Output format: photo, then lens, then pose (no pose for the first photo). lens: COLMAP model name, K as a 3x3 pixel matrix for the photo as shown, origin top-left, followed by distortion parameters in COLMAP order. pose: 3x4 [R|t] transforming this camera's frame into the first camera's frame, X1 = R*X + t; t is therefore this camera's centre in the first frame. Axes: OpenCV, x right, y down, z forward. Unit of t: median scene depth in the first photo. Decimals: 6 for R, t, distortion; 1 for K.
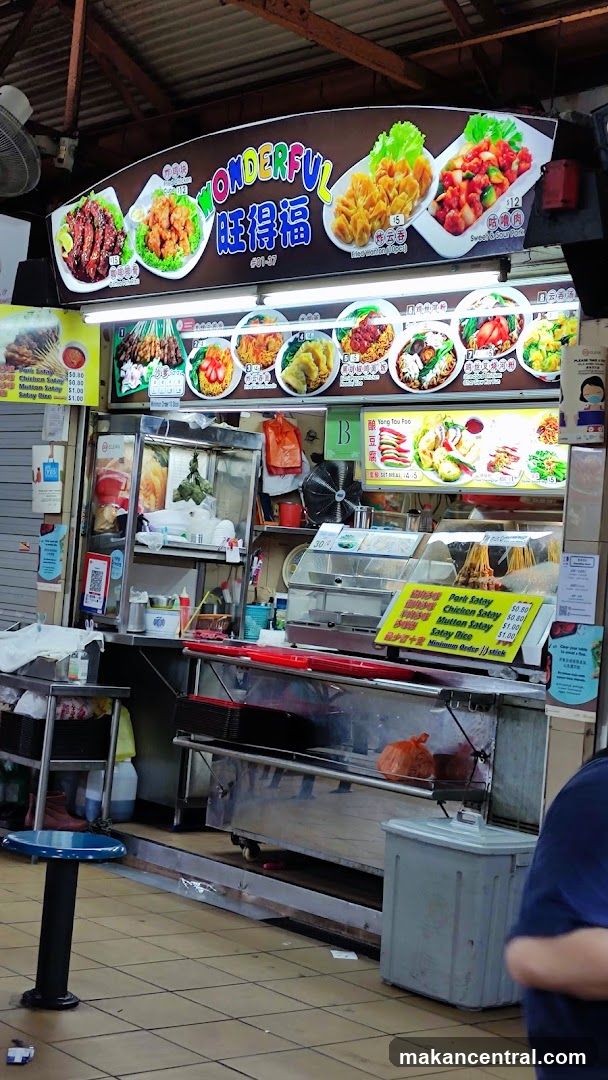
lens RADIAL K [[1660.6, 0, 303.5], [0, 1660.6, 505.6], [0, 0, 1]] dist [0.198826, -1.612990]
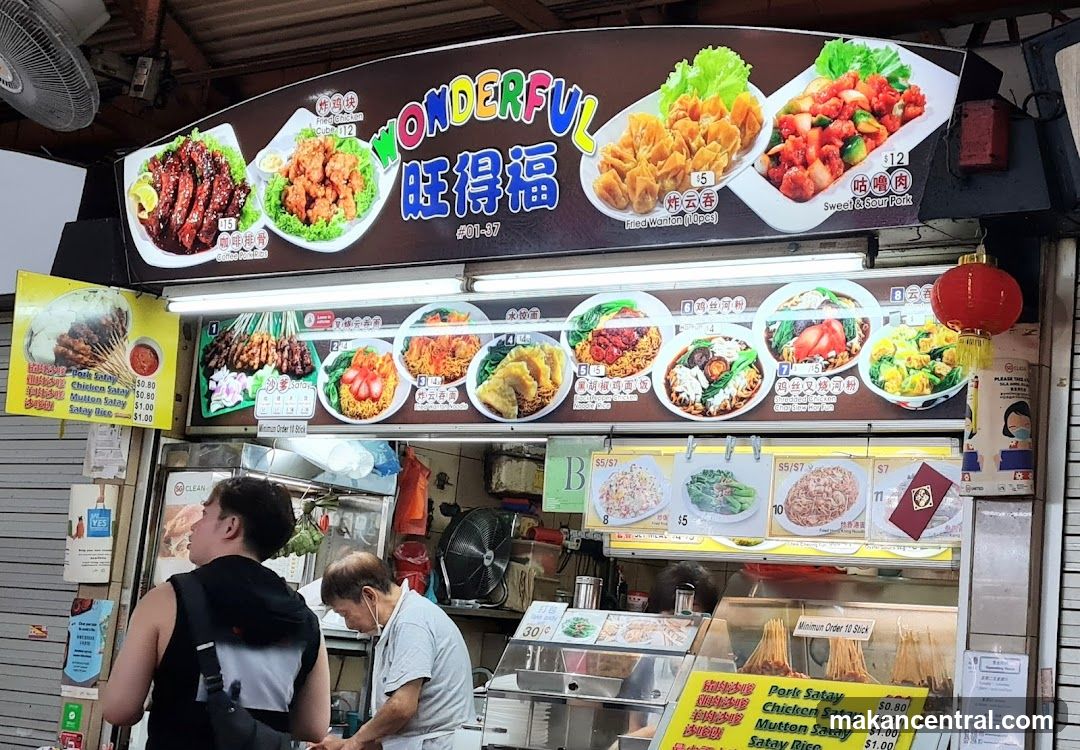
lens RADIAL K [[1768.8, 0, 739.2], [0, 1768.8, 324.0], [0, 0, 1]] dist [0.034452, 0.036592]
pose [[0.959037, 0.048401, 0.279117, -0.125999], [-0.010210, 0.990561, -0.136689, -0.004415], [-0.283098, 0.128240, 0.950479, 0.251894]]
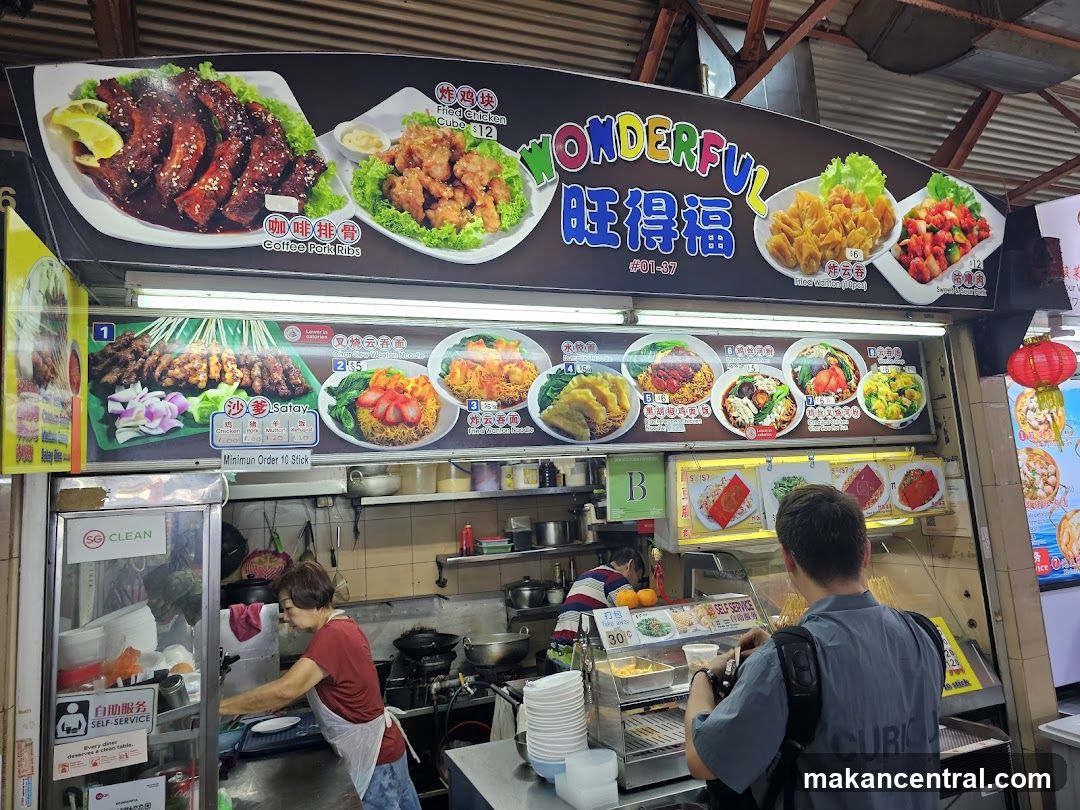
lens RADIAL K [[732.0, 0, 543.0], [0, 732.0, 391.6], [0, 0, 1]] dist [0.087190, -0.122611]
pose [[0.318730, 0.045656, 0.946745, -0.350676], [0.062331, 0.995668, -0.068999, -0.070256], [-0.945794, 0.081004, 0.314504, 0.943828]]
